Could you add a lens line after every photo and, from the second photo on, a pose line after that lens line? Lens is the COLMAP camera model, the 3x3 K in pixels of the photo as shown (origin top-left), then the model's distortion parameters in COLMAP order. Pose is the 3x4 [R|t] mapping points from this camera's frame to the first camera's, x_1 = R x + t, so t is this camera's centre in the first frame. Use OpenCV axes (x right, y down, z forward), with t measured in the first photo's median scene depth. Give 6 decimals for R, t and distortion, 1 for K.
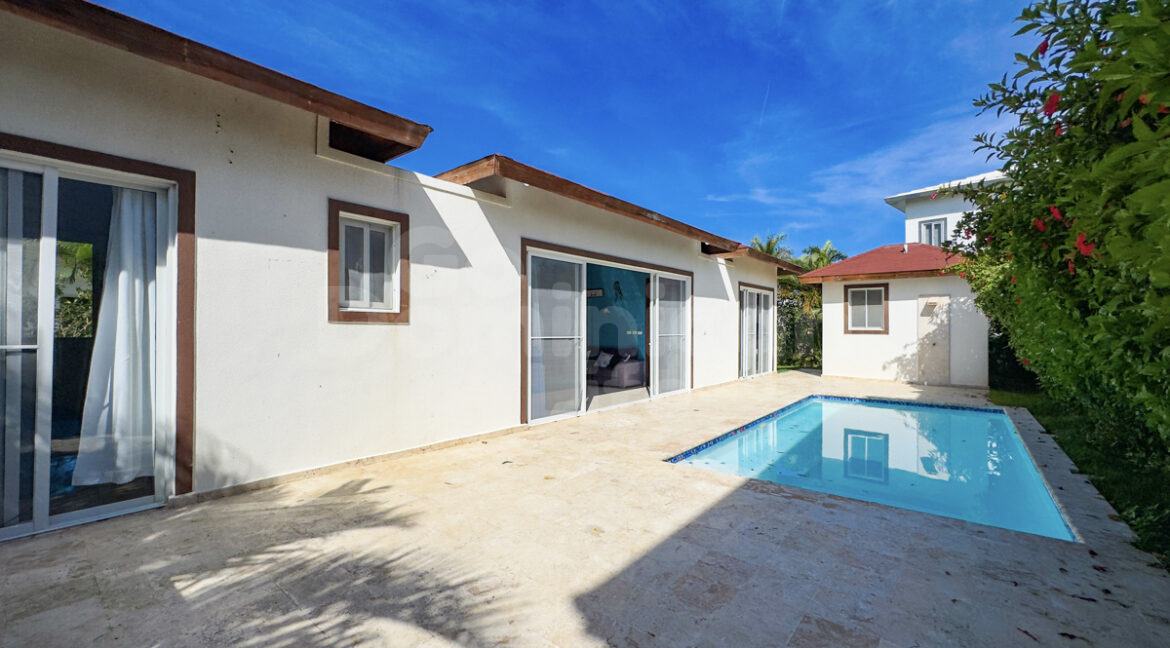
lens RADIAL K [[473.1, 0, 591.4], [0, 473.1, 324.5], [0, 0, 1]] dist [0.001091, 0.000272]
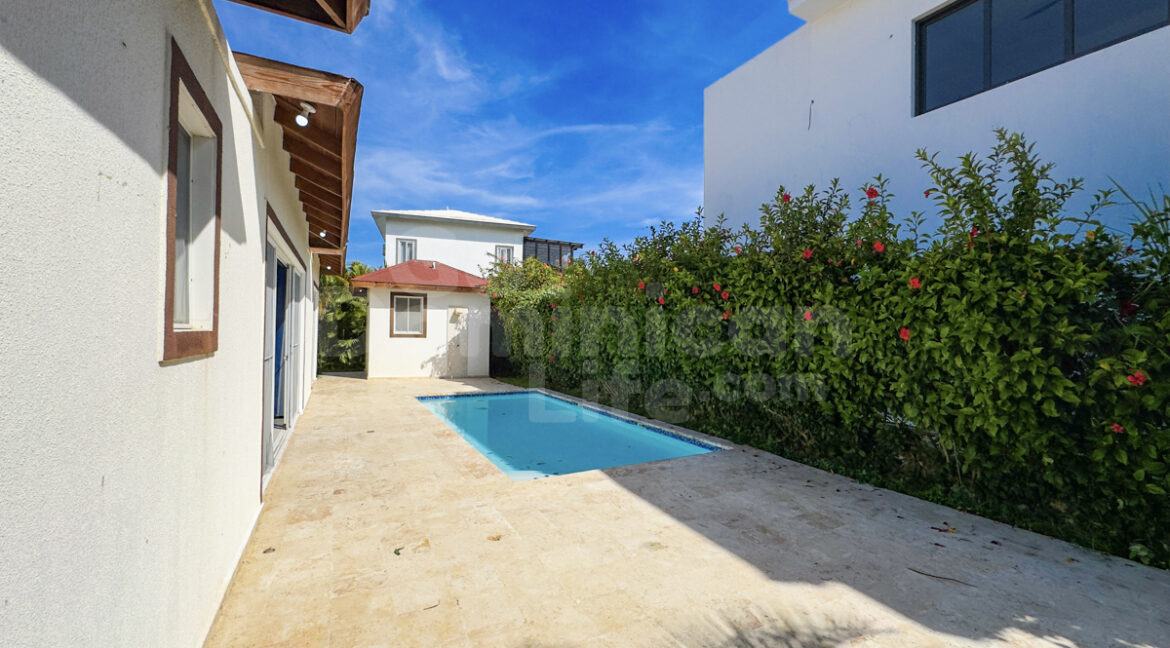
lens RADIAL K [[461.6, 0, 585.0], [0, 461.6, 324.0], [0, 0, 1]] dist [0.000074, 0.000050]
pose [[0.402765, 0.014934, 0.915182, -0.703665], [-0.021959, 0.999737, -0.006650, -0.038652], [-0.915040, -0.017418, 0.402987, 0.505375]]
